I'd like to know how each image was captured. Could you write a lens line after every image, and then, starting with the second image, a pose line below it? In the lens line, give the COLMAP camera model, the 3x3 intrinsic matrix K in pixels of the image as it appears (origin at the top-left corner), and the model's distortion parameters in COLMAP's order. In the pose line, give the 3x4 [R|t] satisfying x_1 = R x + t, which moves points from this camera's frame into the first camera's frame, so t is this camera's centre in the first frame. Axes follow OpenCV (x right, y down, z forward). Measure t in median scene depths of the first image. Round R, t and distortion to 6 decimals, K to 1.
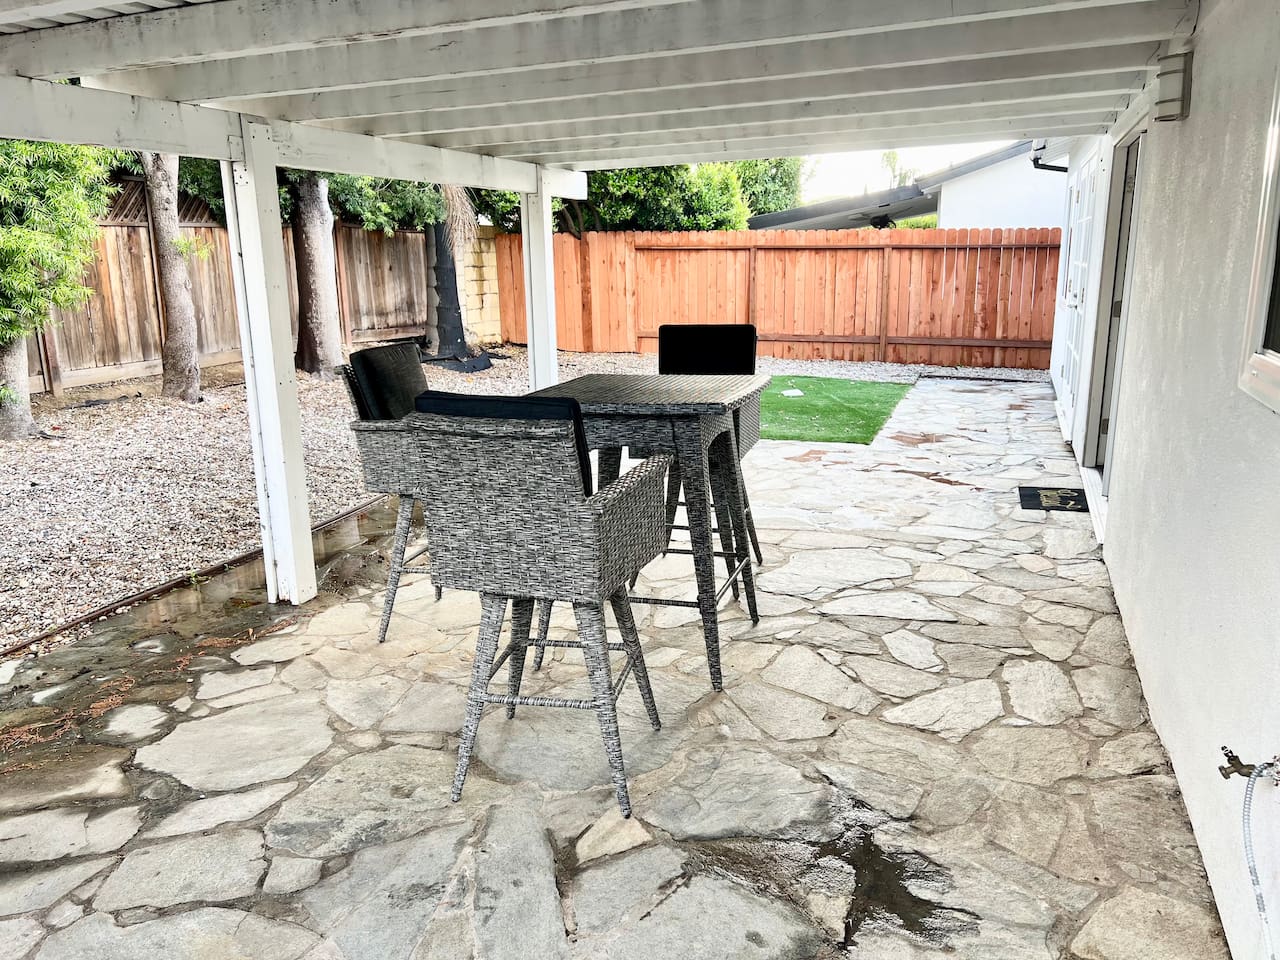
lens RADIAL K [[988.6, 0, 641.5], [0, 988.6, 481.3], [0, 0, 1]] dist [0.064806, -0.075175]
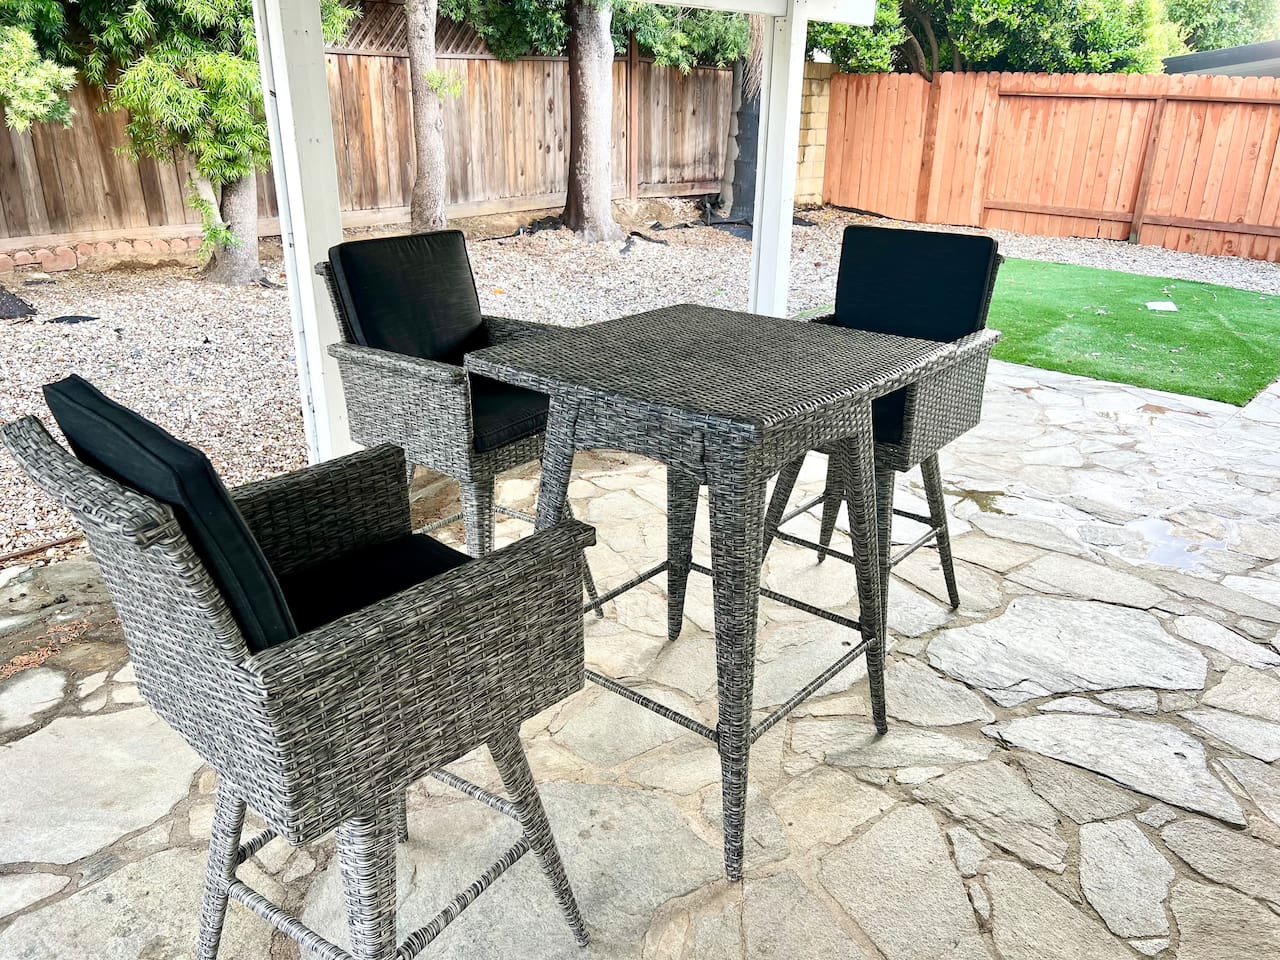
lens RADIAL K [[988.6, 0, 636.0], [0, 988.6, 475.9], [0, 0, 1]] dist [0.064806, -0.075175]
pose [[0.925423, 0.162153, -0.342488, 0.064191], [-0.112473, 0.980627, 0.160374, -0.039619], [0.361858, -0.109893, 0.925733, 0.150870]]
